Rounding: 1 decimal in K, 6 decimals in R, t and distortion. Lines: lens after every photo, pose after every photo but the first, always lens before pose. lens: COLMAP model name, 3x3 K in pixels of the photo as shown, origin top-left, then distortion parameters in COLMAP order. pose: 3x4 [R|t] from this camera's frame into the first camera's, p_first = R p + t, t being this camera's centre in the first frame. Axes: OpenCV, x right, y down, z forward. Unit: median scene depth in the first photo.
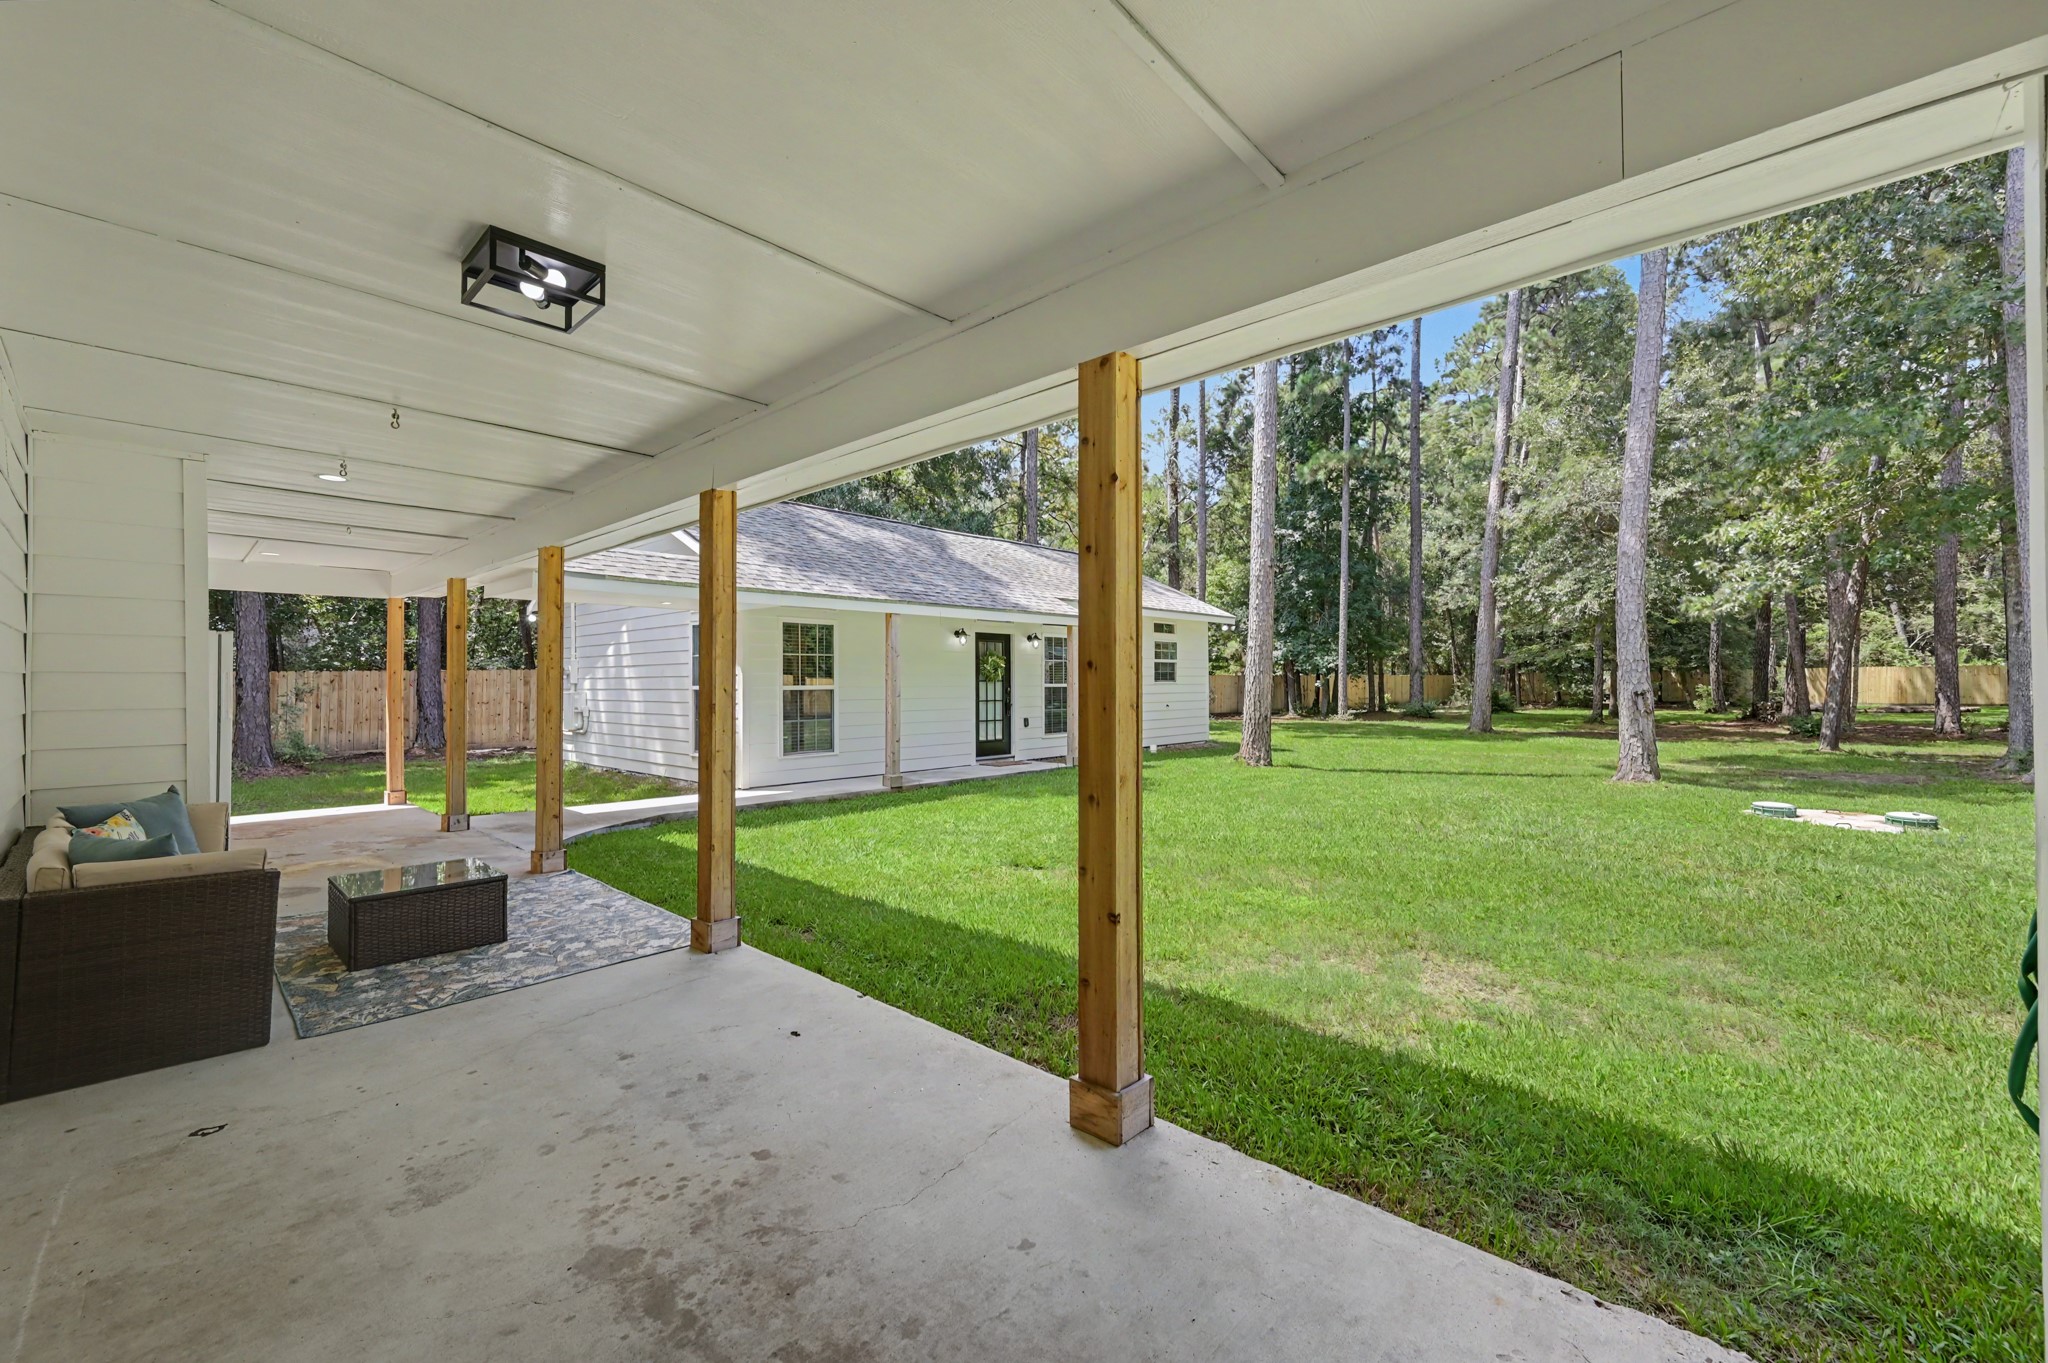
lens RADIAL K [[812.1, 0, 1026.5], [0, 812.1, 677.6], [0, 0, 1]] dist [0.001882, 0.000675]
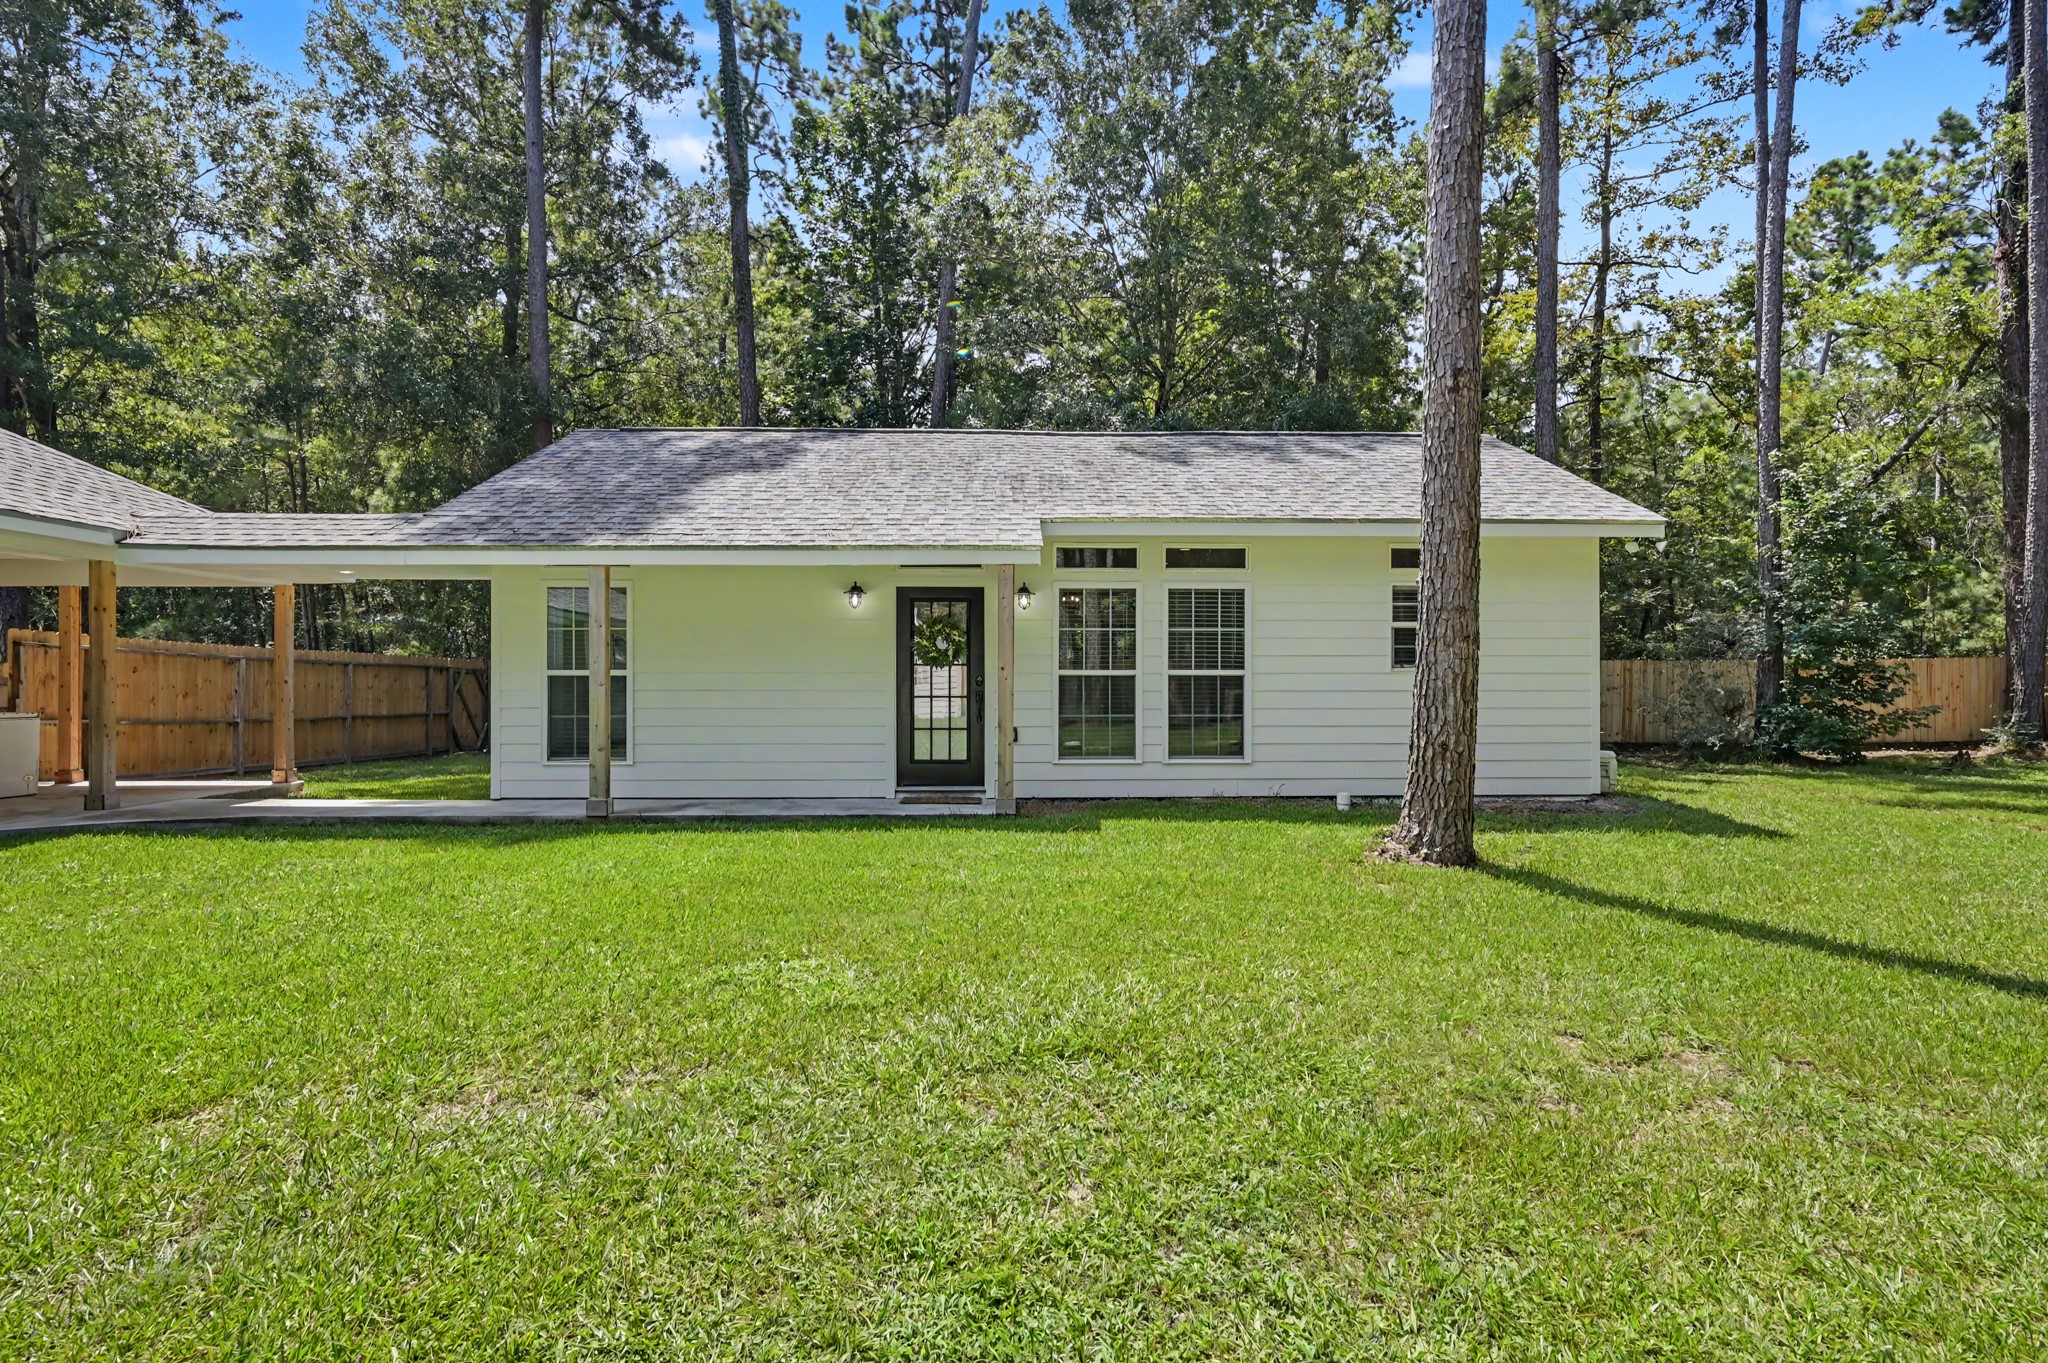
lens RADIAL K [[1020.6, 0, 1024.6], [0, 1020.6, 675.6], [0, 0, 1]] dist [-0.000219, -0.000004]
pose [[0.703087, 0.017318, -0.710893, 0.548635], [0.000019, 0.999703, 0.024373, -0.006035], [0.711104, -0.017150, 0.702878, 0.494454]]
